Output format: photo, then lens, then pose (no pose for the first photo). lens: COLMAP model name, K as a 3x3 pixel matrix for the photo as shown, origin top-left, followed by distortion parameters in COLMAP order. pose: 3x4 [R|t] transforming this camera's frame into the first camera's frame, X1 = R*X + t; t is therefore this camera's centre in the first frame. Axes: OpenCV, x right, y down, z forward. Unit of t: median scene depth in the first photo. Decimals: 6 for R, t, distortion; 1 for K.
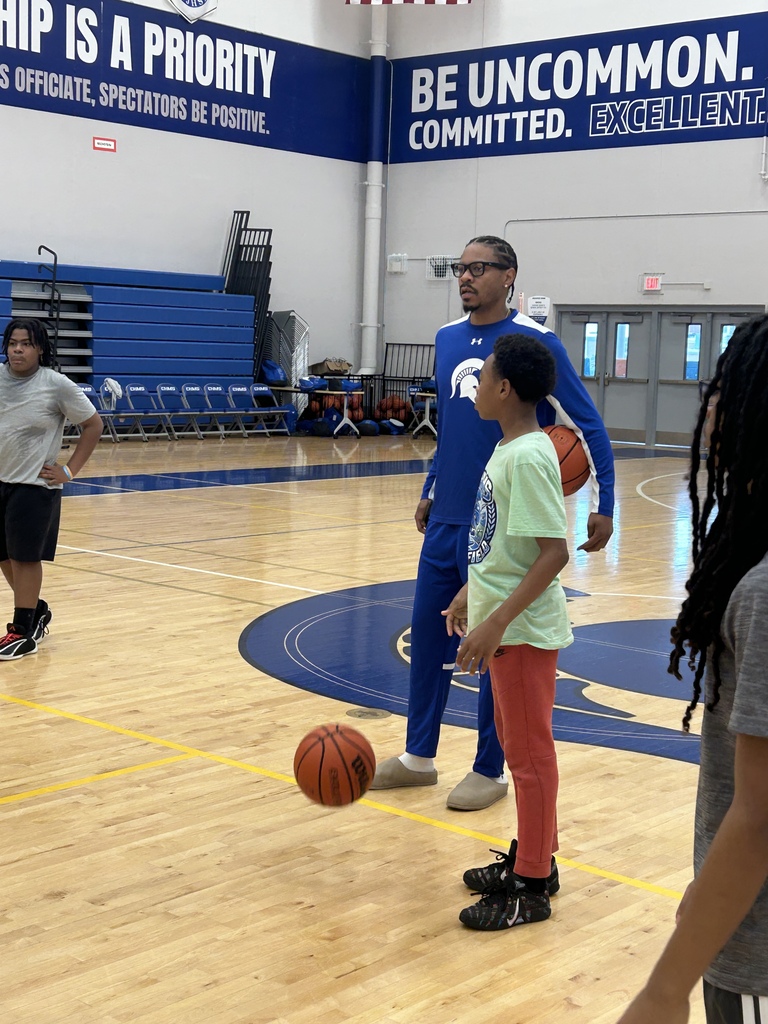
lens RADIAL K [[1559.4, 0, 386.2], [0, 1559.4, 514.6], [0, 0, 1]] dist [0.028971, 0.000000]
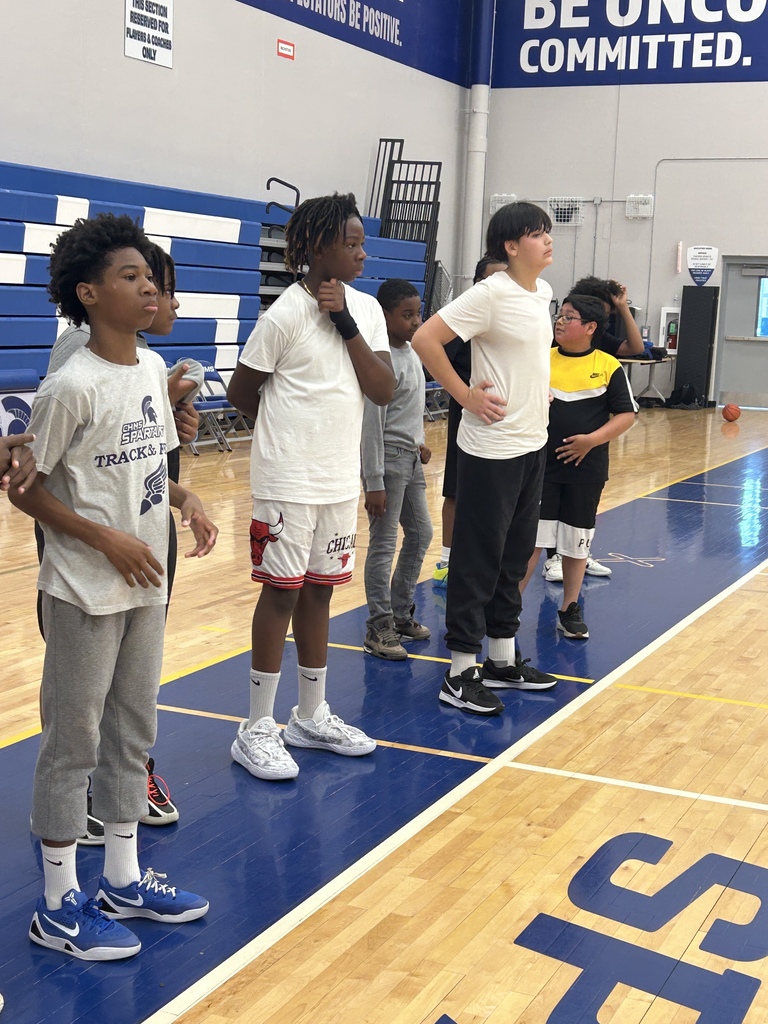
lens RADIAL K [[1559.4, 0, 382.8], [0, 1559.4, 509.9], [0, 0, 1]] dist [0.028971, 0.000000]
pose [[0.951637, -0.041284, 0.304439, -0.347975], [0.029791, 0.998661, 0.042302, -0.032991], [-0.305778, -0.031187, 0.951592, 0.205010]]
